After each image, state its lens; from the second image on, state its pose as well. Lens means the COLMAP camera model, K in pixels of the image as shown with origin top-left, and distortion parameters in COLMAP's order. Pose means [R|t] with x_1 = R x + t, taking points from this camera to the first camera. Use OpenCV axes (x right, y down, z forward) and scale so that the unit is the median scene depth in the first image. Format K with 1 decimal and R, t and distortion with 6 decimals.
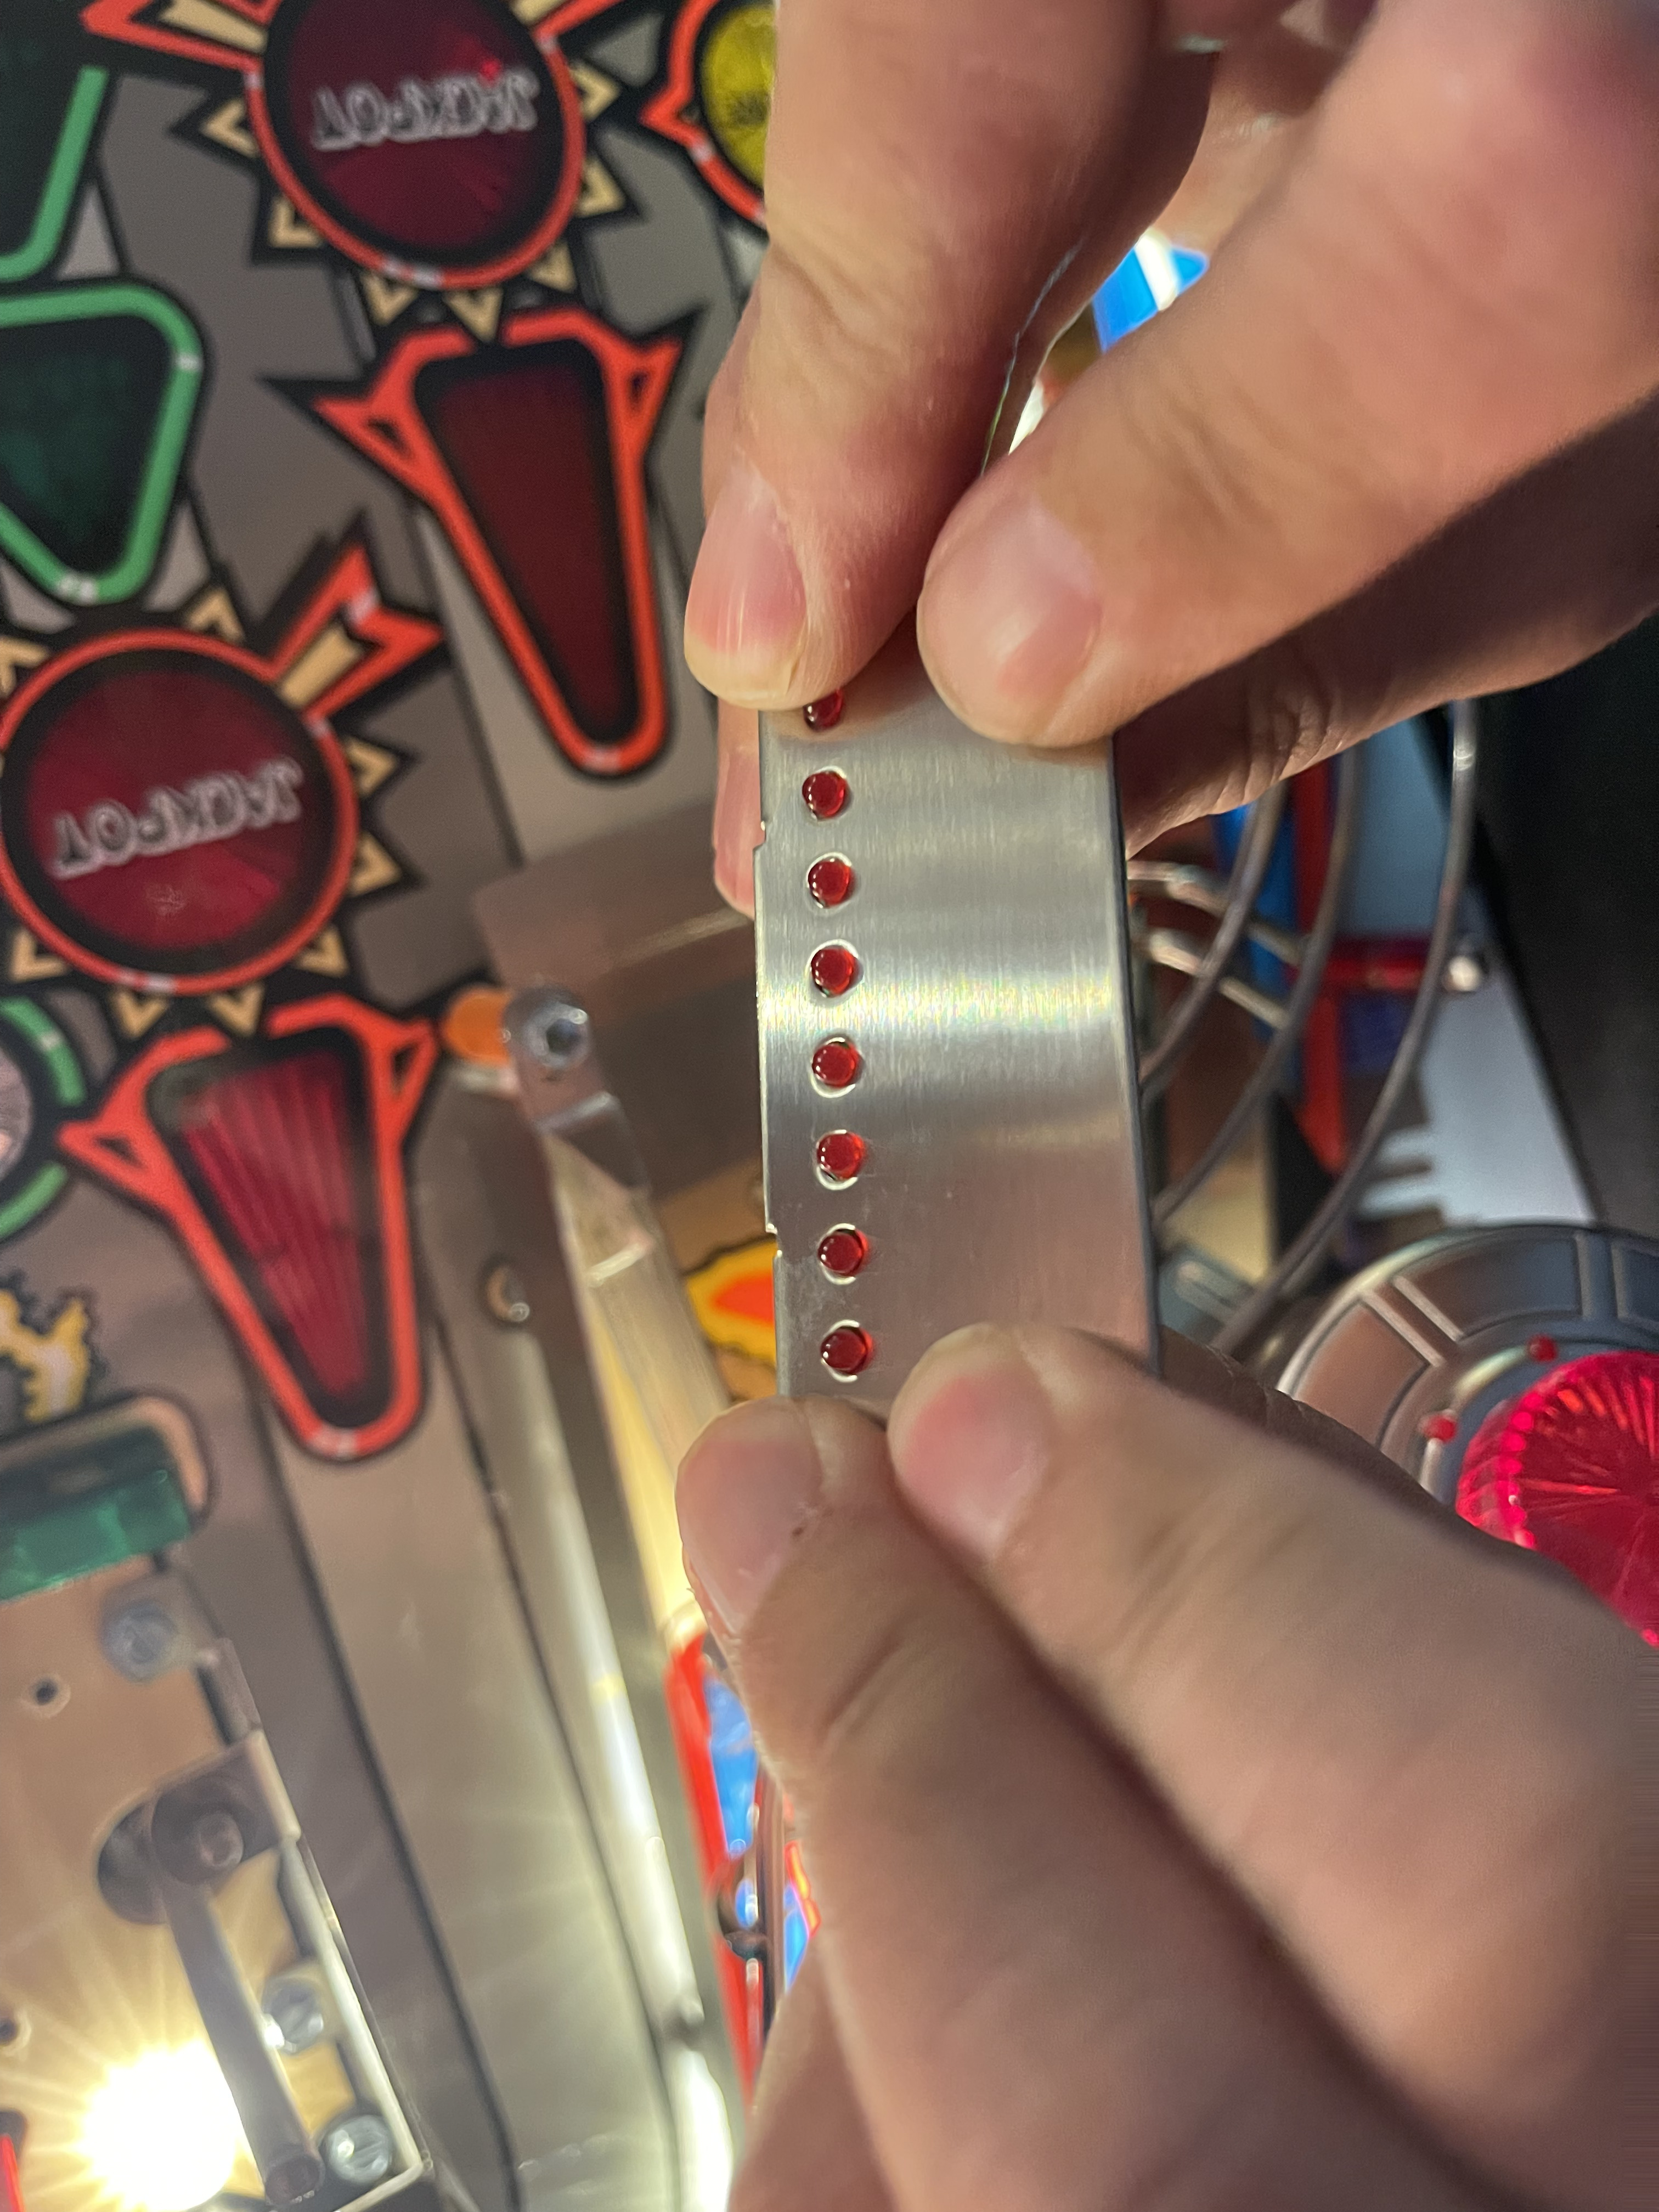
lens RADIAL K [[1687.1, 0, 838.8], [0, 1687.1, 1122.9], [0, 0, 1]] dist [0.002393, -0.051435]
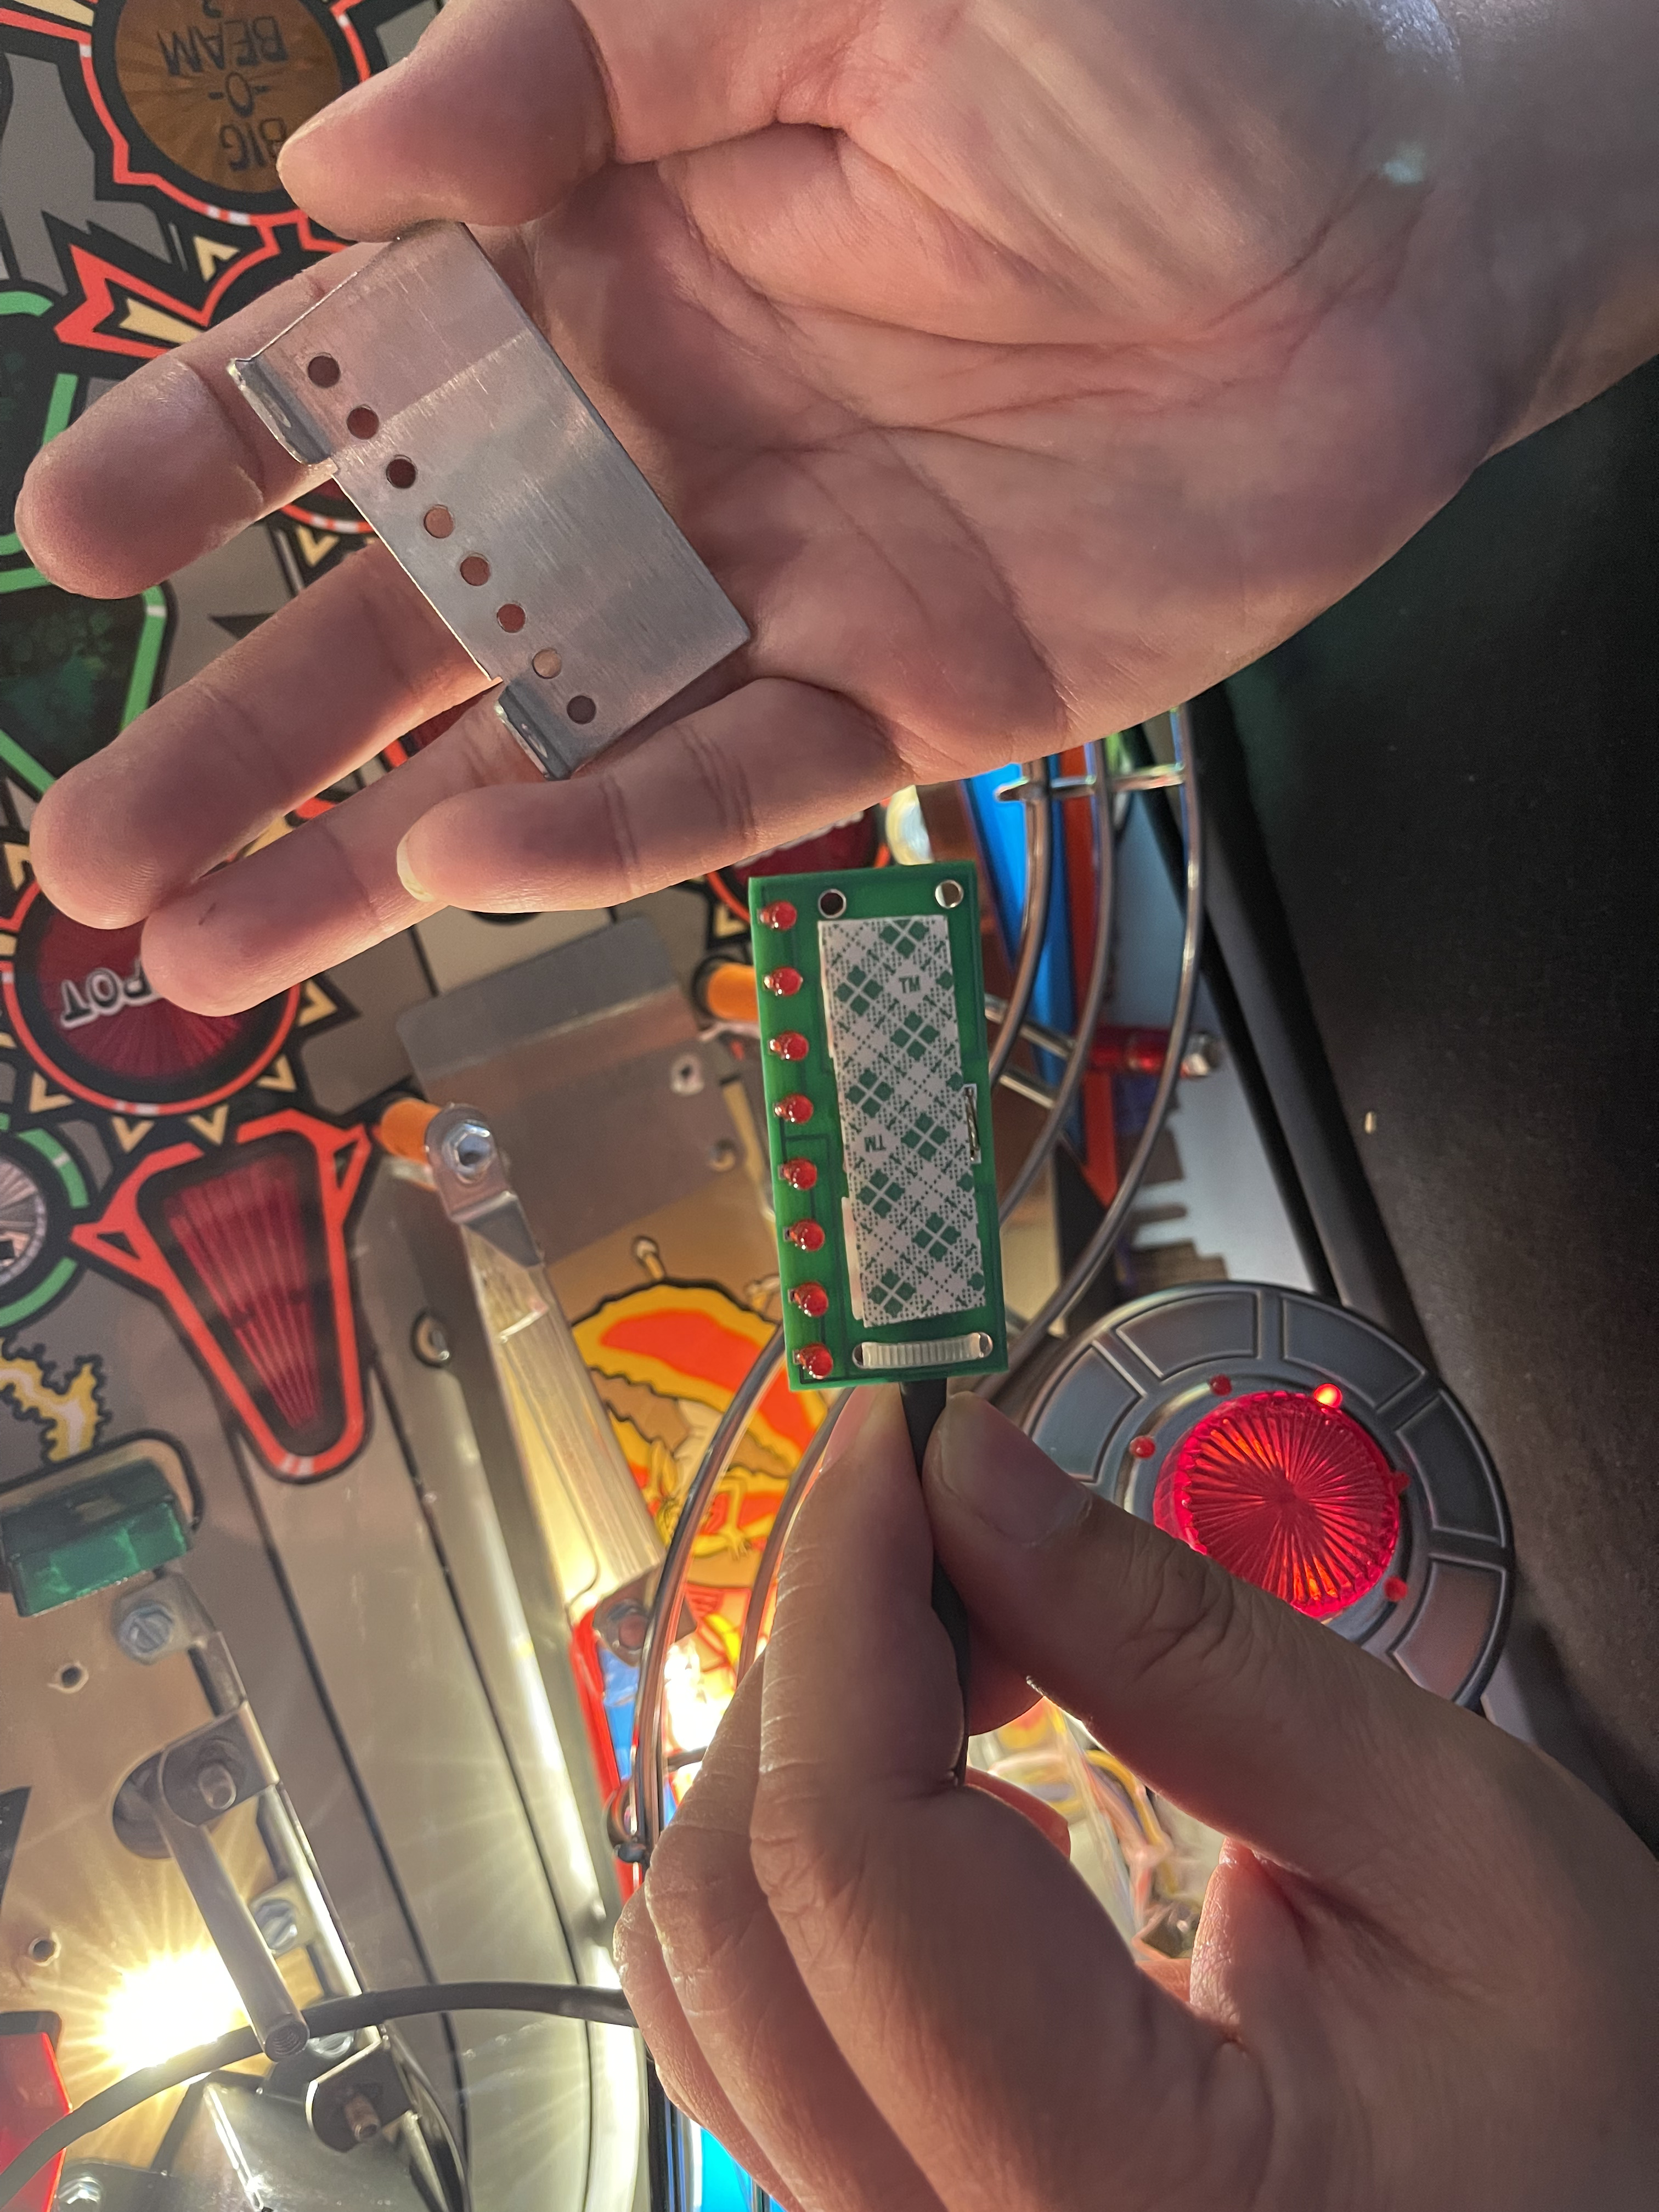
lens RADIAL K [[1687.1, 0, 818.5], [0, 1687.1, 1089.6], [0, 0, 1]] dist [0.002393, -0.051435]
pose [[0.998745, -0.020532, 0.045678, 0.035504], [0.019573, 0.999581, 0.021343, -0.110583], [-0.046097, -0.020423, 0.998728, -0.259714]]
